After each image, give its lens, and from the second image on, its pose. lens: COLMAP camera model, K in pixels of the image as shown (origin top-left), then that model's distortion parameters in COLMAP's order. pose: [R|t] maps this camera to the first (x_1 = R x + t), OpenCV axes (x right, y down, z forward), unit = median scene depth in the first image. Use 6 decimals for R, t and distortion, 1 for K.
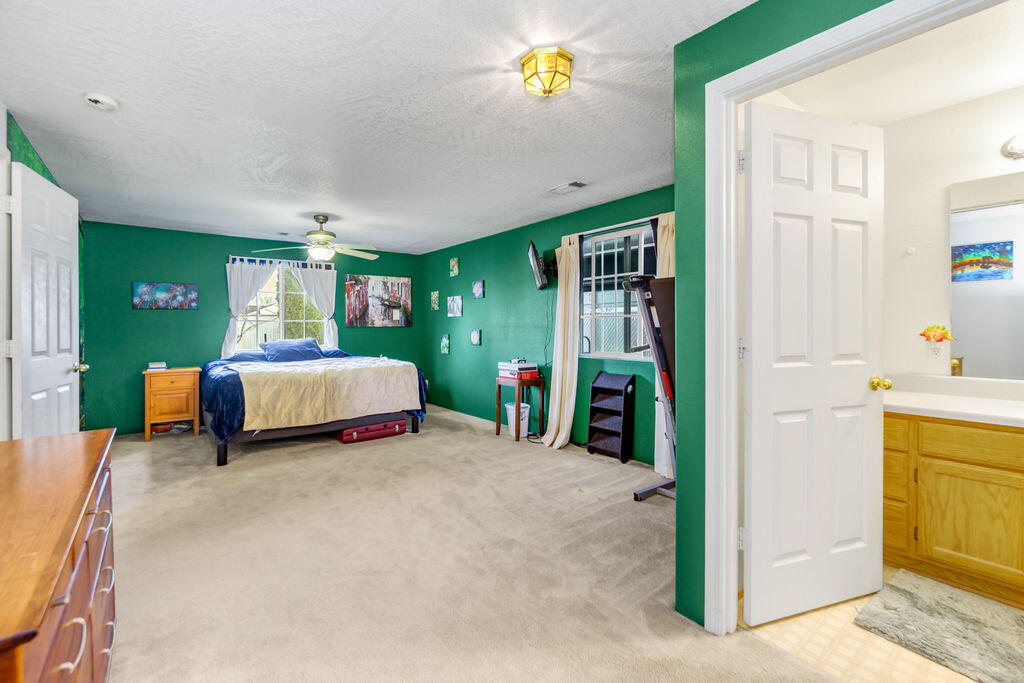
lens RADIAL K [[449.1, 0, 505.2], [0, 449.1, 325.2], [0, 0, 1]] dist [-0.000633, -0.000461]
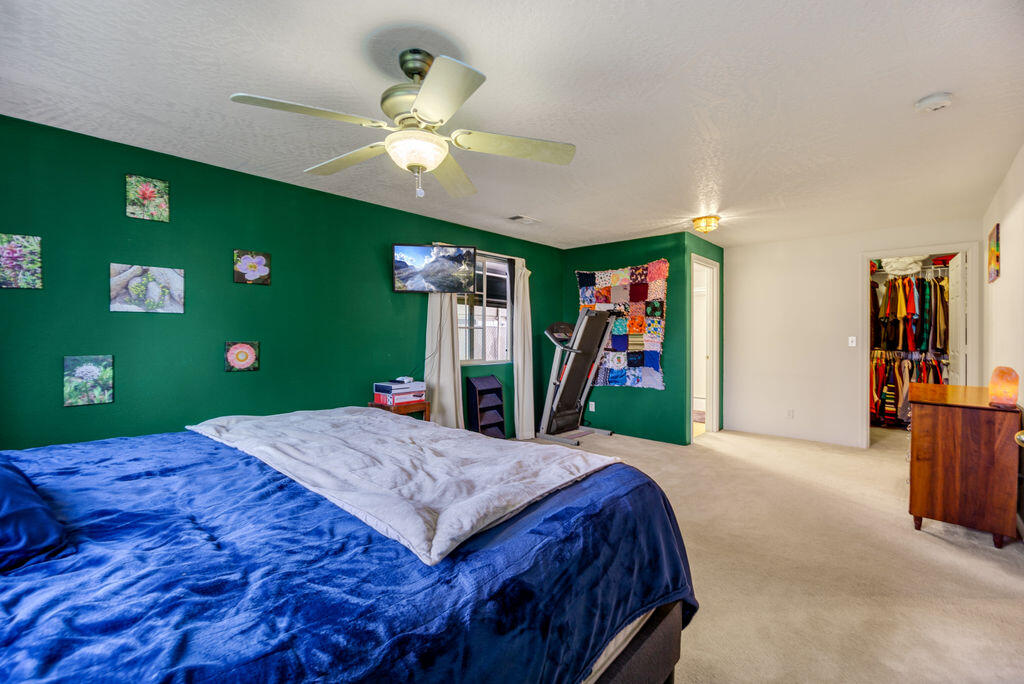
lens RADIAL K [[449.1, 0, 505.2], [0, 449.1, 325.7], [0, 0, 1]] dist [-0.000633, -0.000461]
pose [[-0.168495, 0.021060, 0.985477, -0.794940], [-0.009005, 0.999697, -0.022903, 0.000332], [-0.985661, -0.012734, -0.168254, 0.968793]]
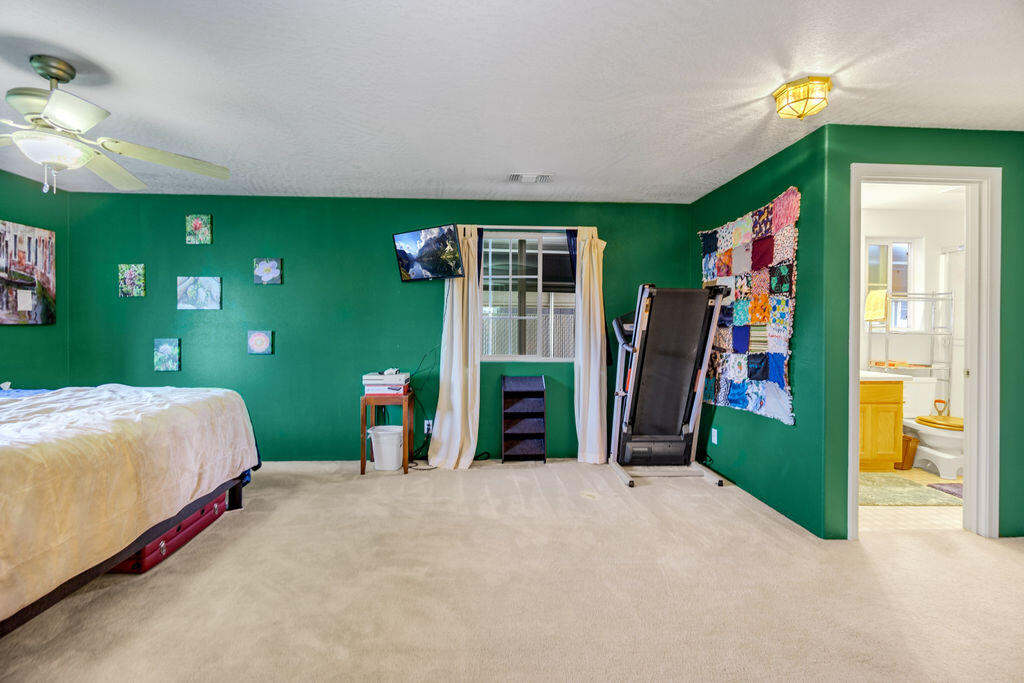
lens RADIAL K [[444.4, 0, 508.2], [0, 444.4, 327.4], [0, 0, 1]] dist [-0.012214, 0.000014]
pose [[0.564606, 0.008753, 0.825314, -0.495353], [-0.011311, 0.999932, -0.002867, 0.002890], [-0.825283, -0.007716, 0.564666, 0.402854]]
